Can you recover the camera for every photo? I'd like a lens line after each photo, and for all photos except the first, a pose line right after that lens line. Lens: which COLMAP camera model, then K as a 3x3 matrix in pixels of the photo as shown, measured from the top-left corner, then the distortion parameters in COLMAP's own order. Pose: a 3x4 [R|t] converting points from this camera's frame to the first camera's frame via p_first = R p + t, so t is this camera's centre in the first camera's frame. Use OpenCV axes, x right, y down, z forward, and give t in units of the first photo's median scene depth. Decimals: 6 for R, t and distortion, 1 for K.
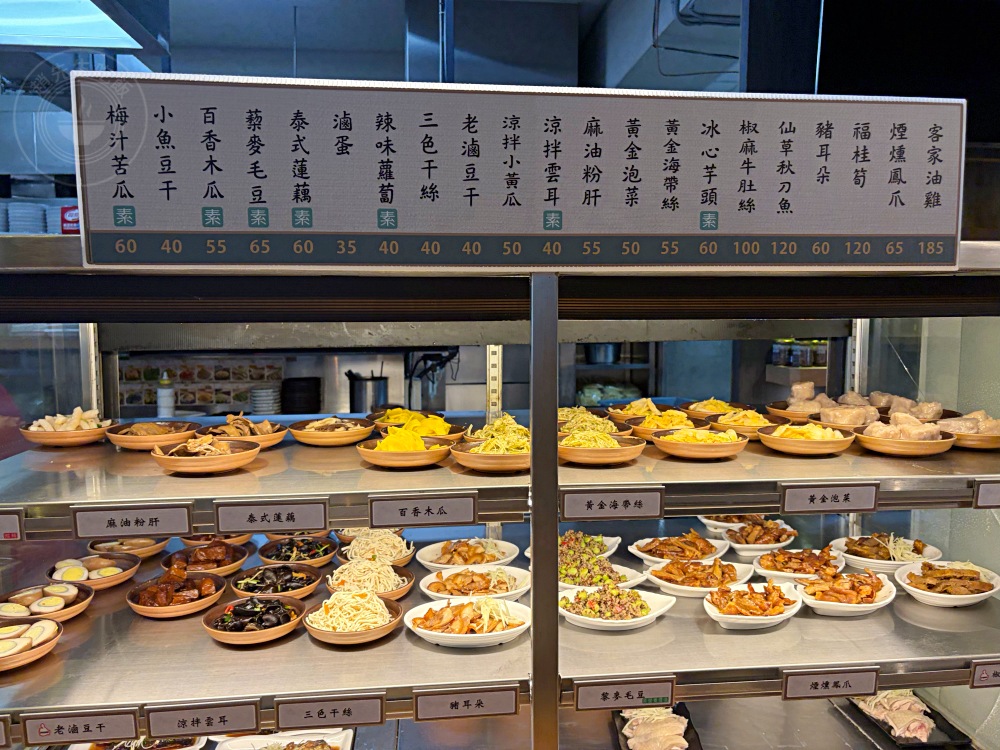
lens RADIAL K [[759.1, 0, 505.0], [0, 759.1, 376.1], [0, 0, 1]] dist [0.013713, -0.005873]
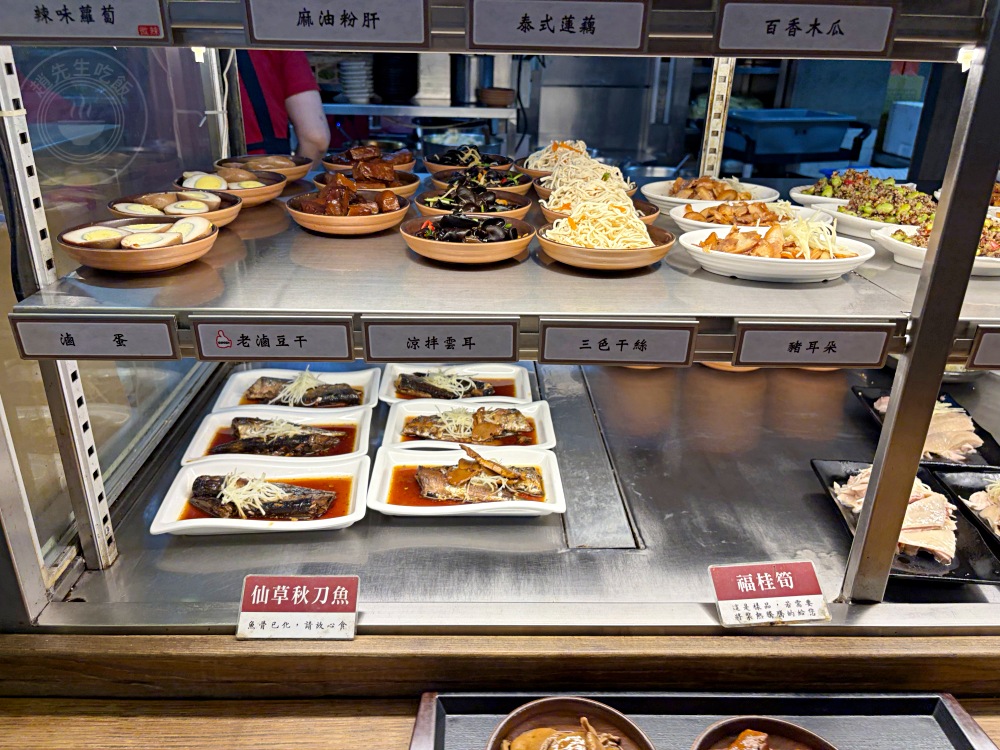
lens RADIAL K [[759.1, 0, 491.5], [0, 759.1, 369.0], [0, 0, 1]] dist [0.013713, -0.005873]
pose [[0.995640, 0.057462, -0.073486, -0.220127], [-0.031292, 0.947846, 0.317190, 0.187832], [0.087879, -0.313507, 0.945511, 0.250486]]
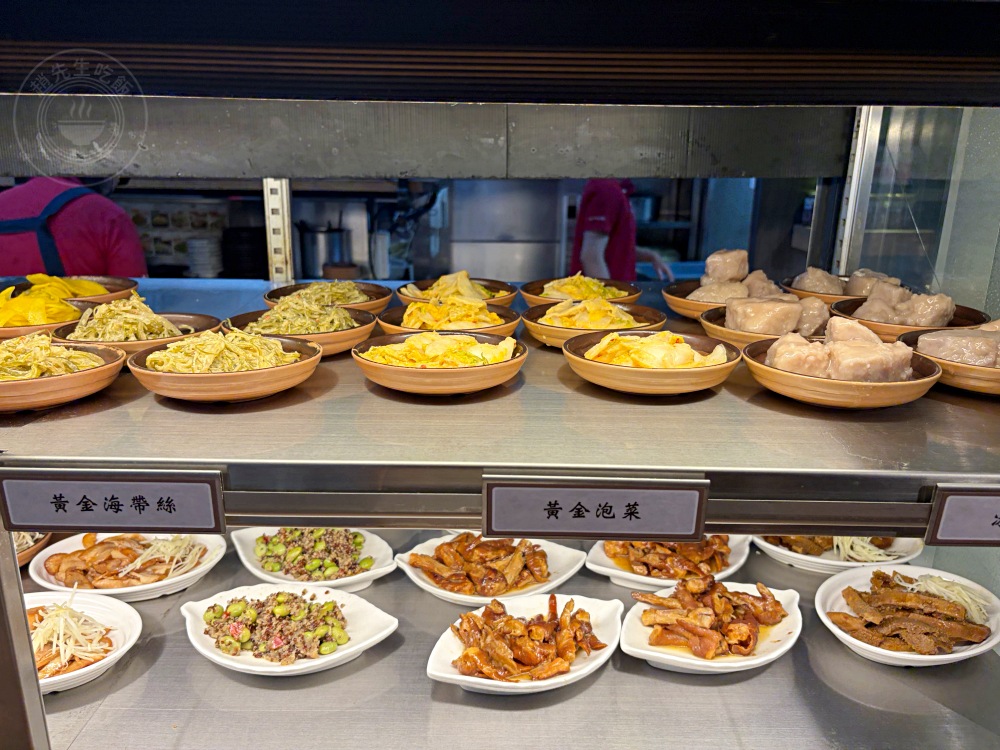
lens RADIAL K [[759.1, 0, 500.4], [0, 759.1, 383.3], [0, 0, 1]] dist [0.013713, -0.005873]
pose [[0.993299, 0.047581, -0.105326, 0.332178], [-0.026175, 0.980258, 0.195984, -0.002623], [0.112572, -0.191914, 0.974934, 0.447943]]
